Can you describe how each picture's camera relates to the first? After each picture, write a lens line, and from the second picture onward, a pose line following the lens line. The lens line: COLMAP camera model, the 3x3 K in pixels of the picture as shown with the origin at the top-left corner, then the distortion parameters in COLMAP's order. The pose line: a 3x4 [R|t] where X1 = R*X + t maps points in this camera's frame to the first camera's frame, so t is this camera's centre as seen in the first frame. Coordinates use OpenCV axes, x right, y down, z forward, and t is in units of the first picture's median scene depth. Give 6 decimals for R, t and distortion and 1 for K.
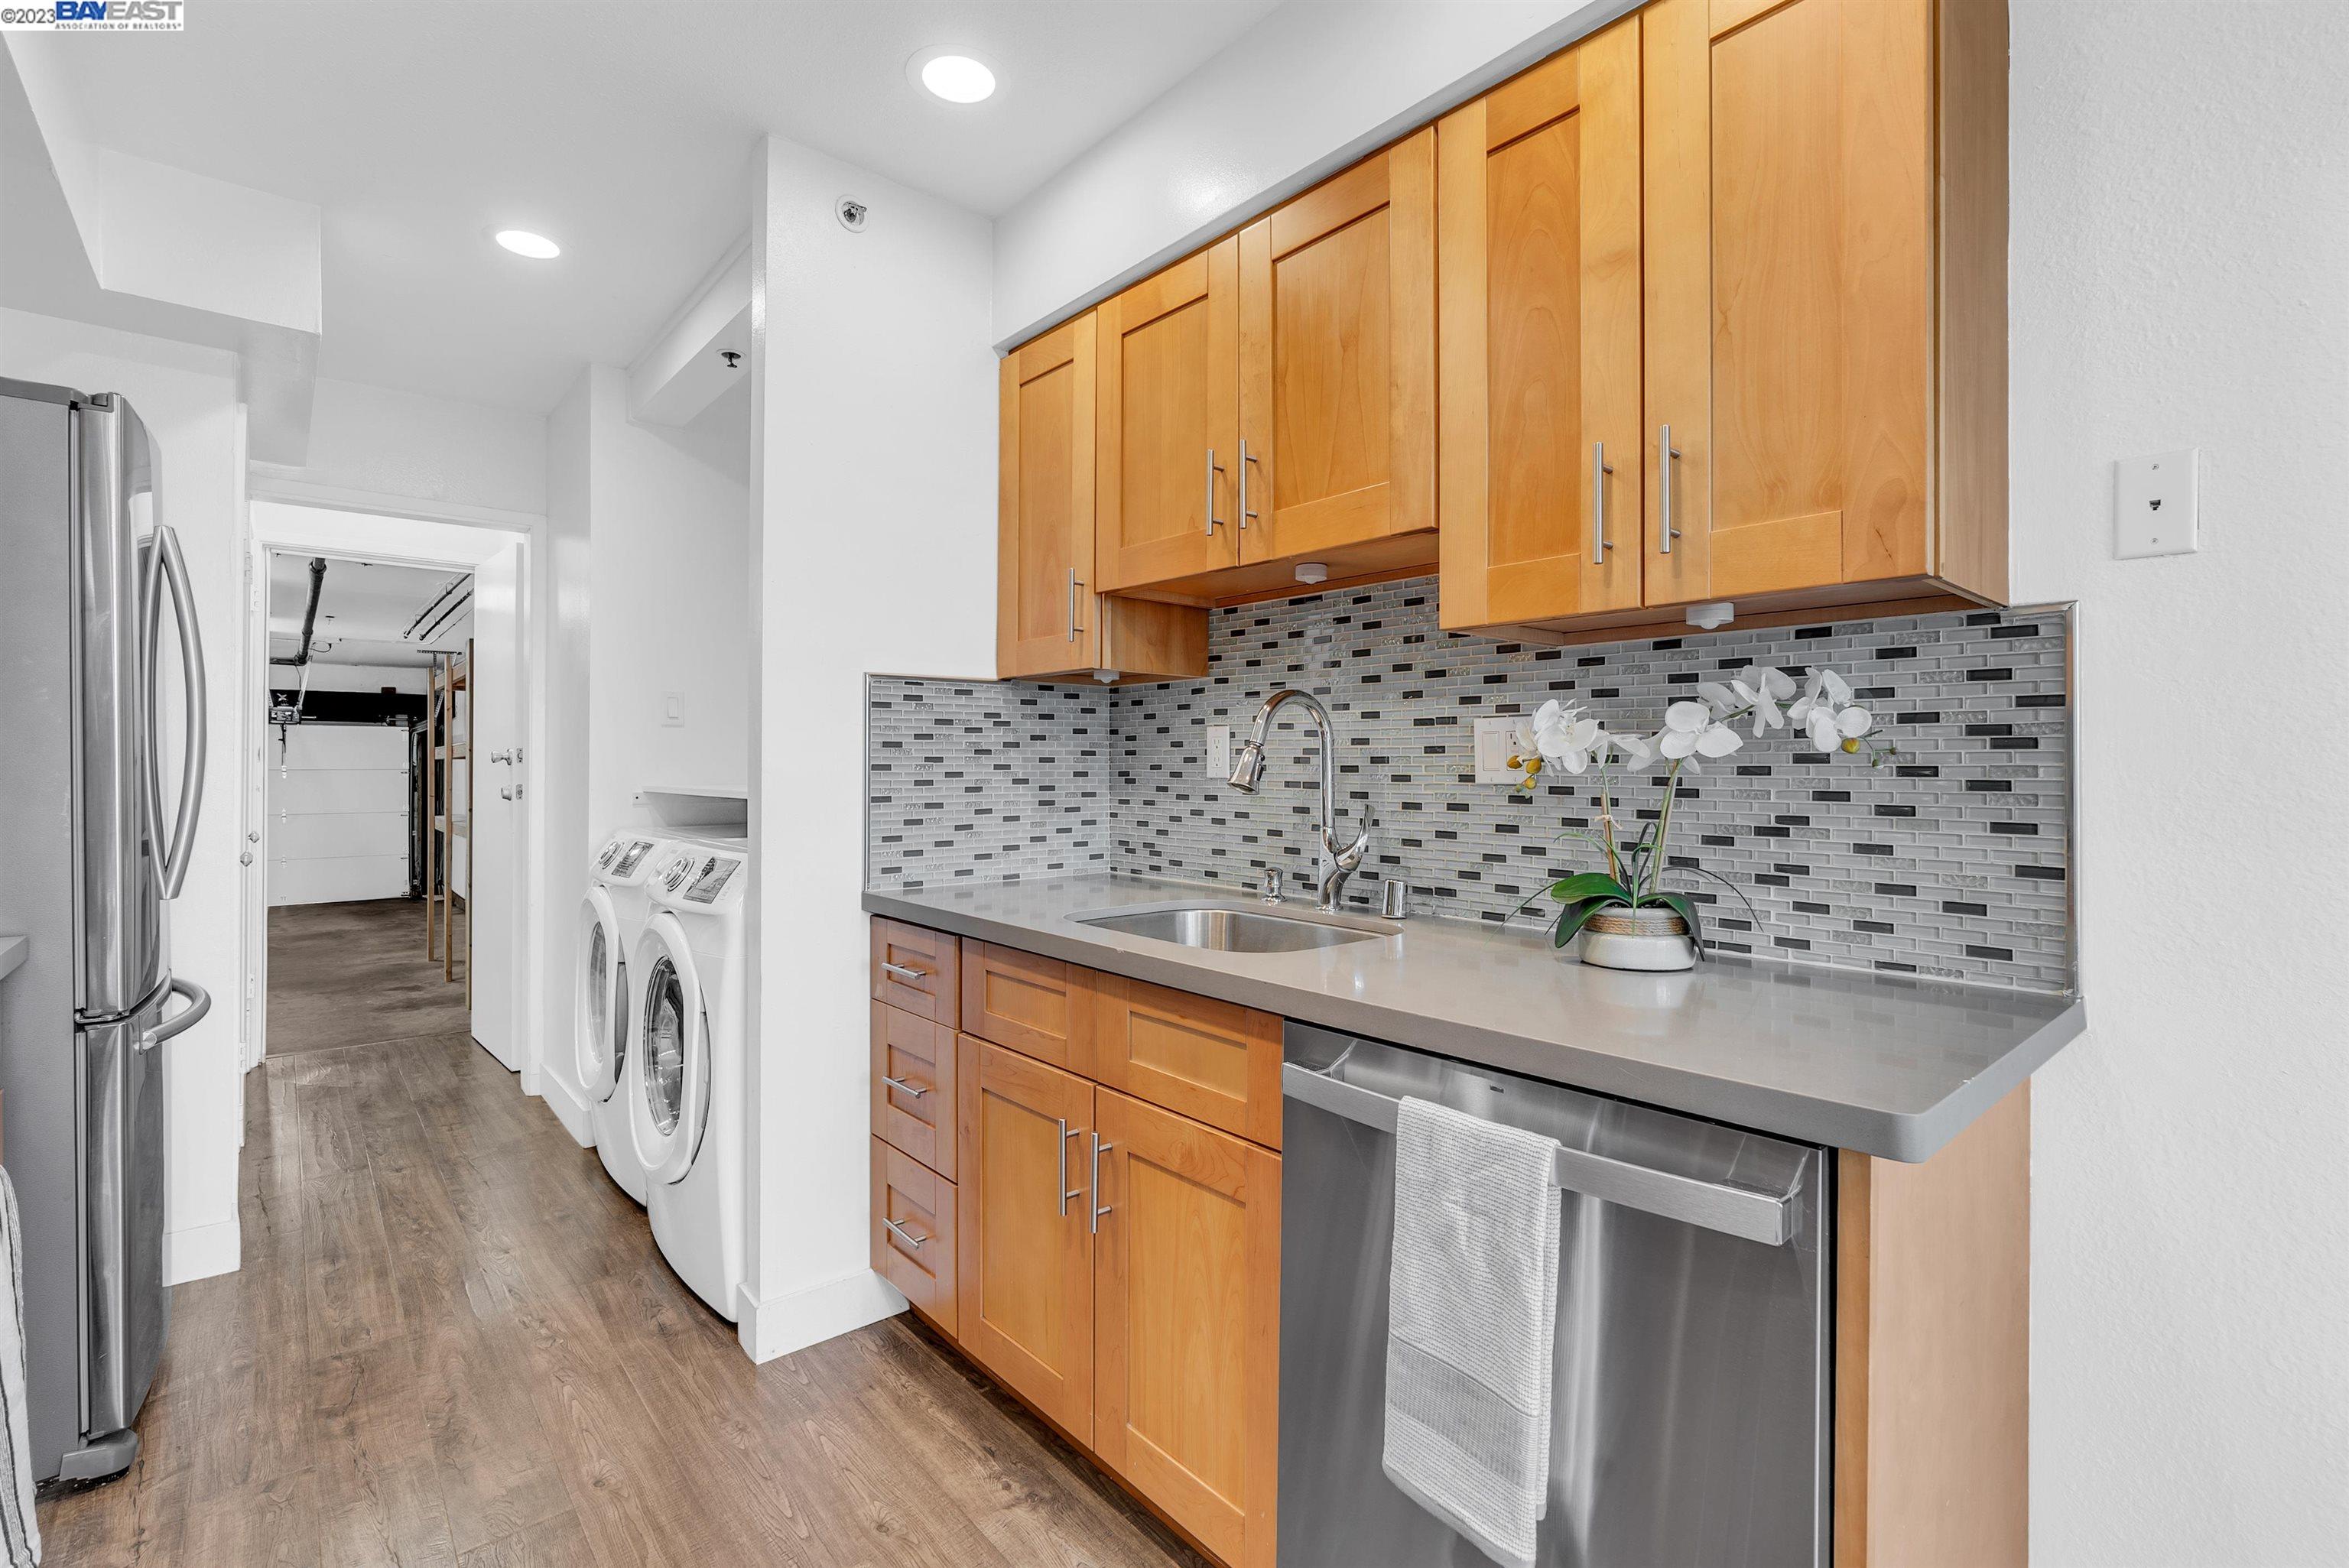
lens RADIAL K [[1070.7, 0, 1187.1], [0, 1070.7, 764.8], [0, 0, 1]] dist [-0.014841, 0.006189]
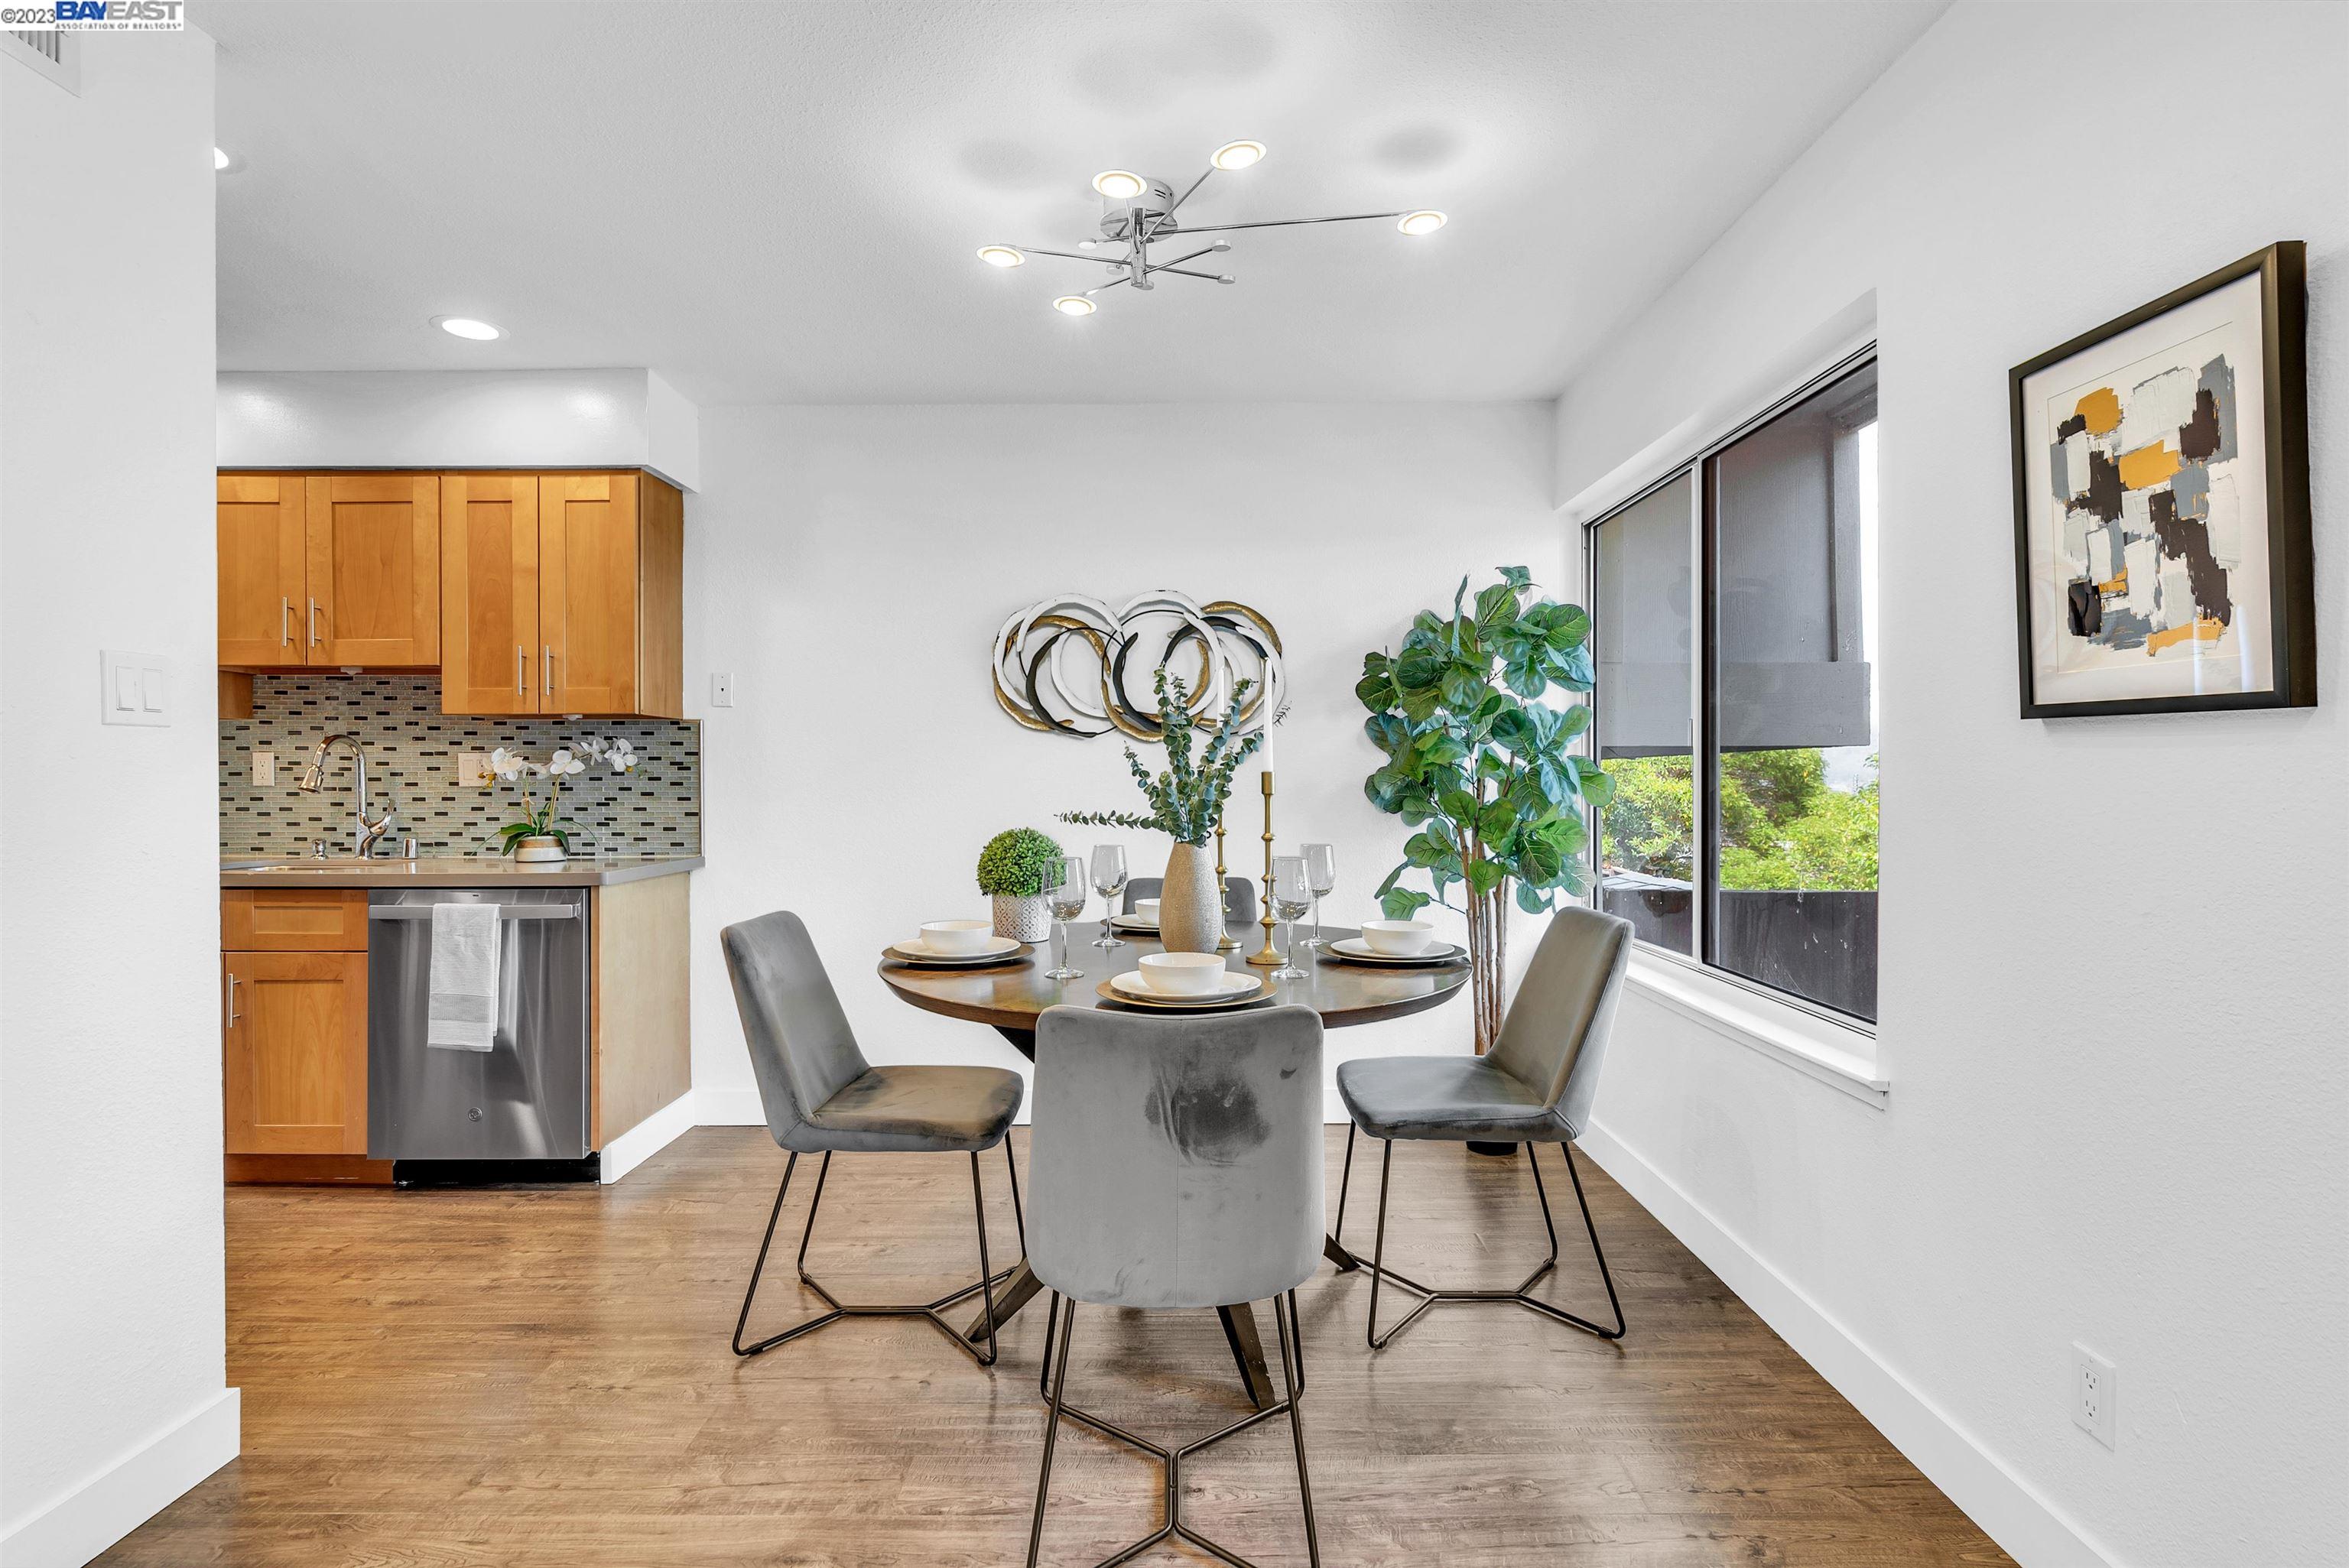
lens RADIAL K [[1124.0, 0, 1177.1], [0, 1124.0, 783.5], [0, 0, 1]] dist [0.001045, 0.000435]
pose [[0.657901, -0.006240, 0.753079, -0.400590], [0.002363, 0.999978, 0.006221, 0.002407], [-0.753101, -0.002313, 0.657901, -1.292770]]
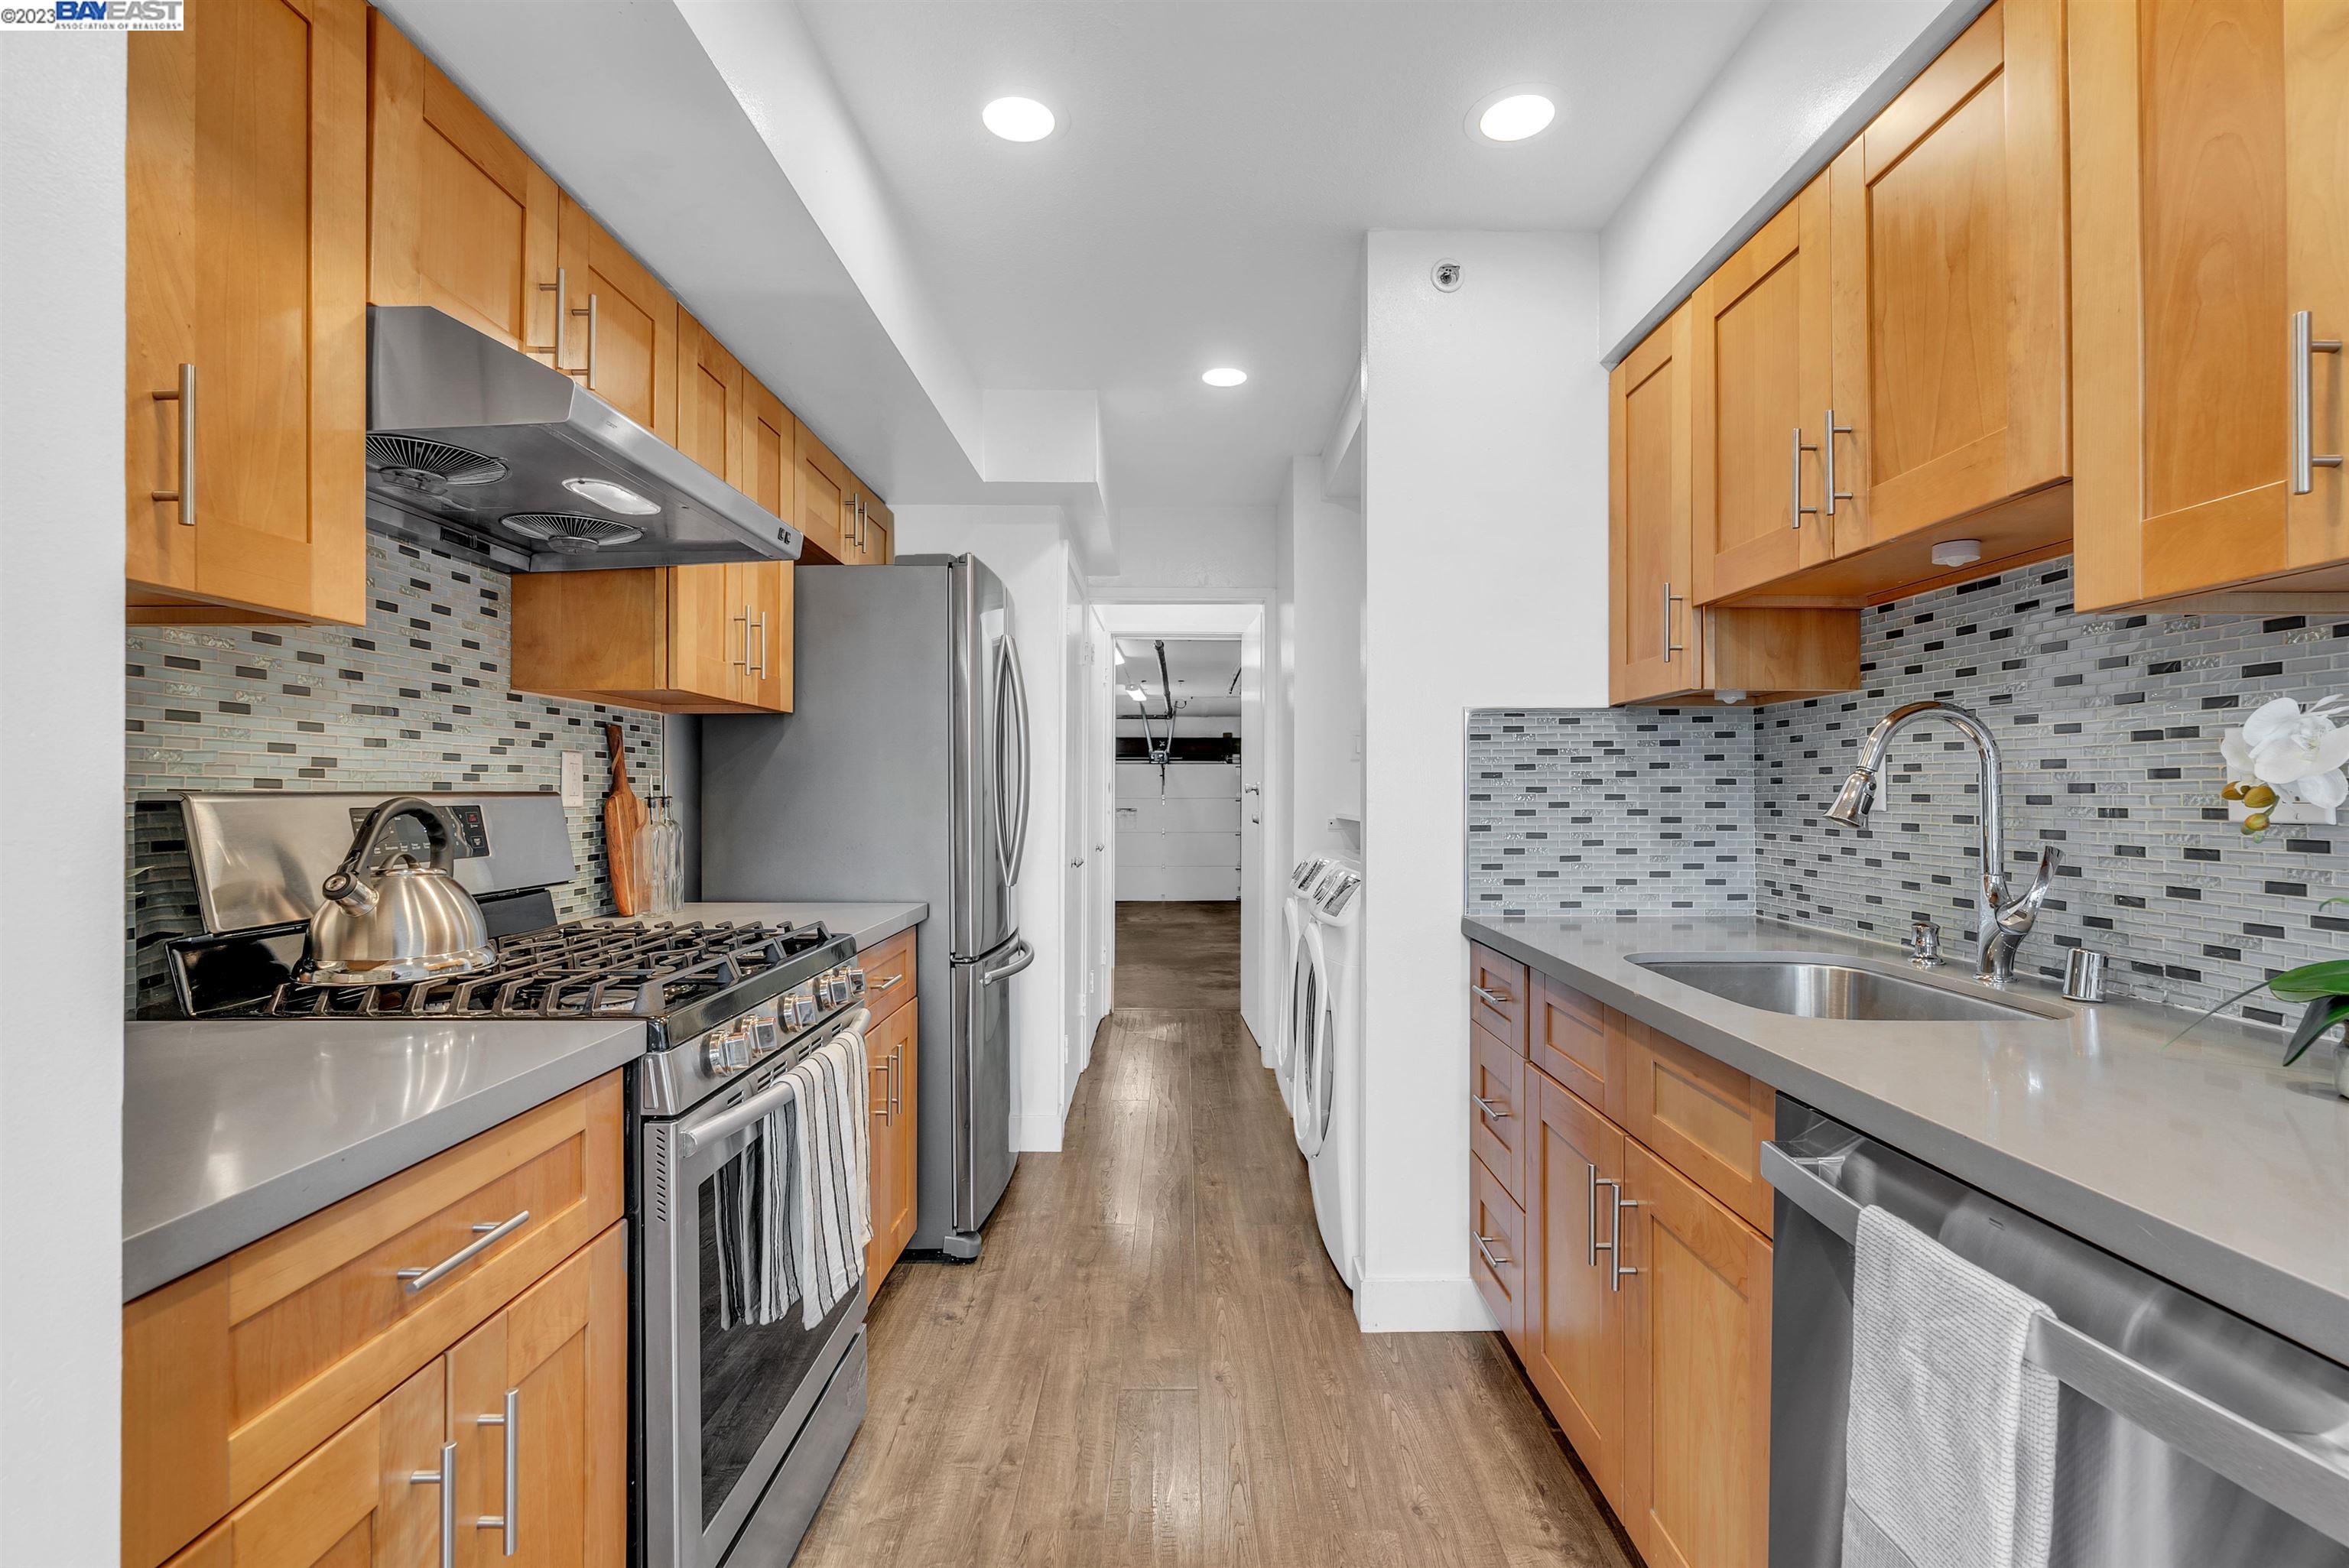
lens RADIAL K [[1064.9, 0, 1175.7], [0, 1064.9, 787.9], [0, 0, 1]] dist [-0.010001, 0.004983]
pose [[0.757724, -0.005162, -0.652554, 0.195290], [0.001403, 0.999979, -0.006281, -0.000948], [0.652573, 0.003844, 0.757716, 0.027625]]
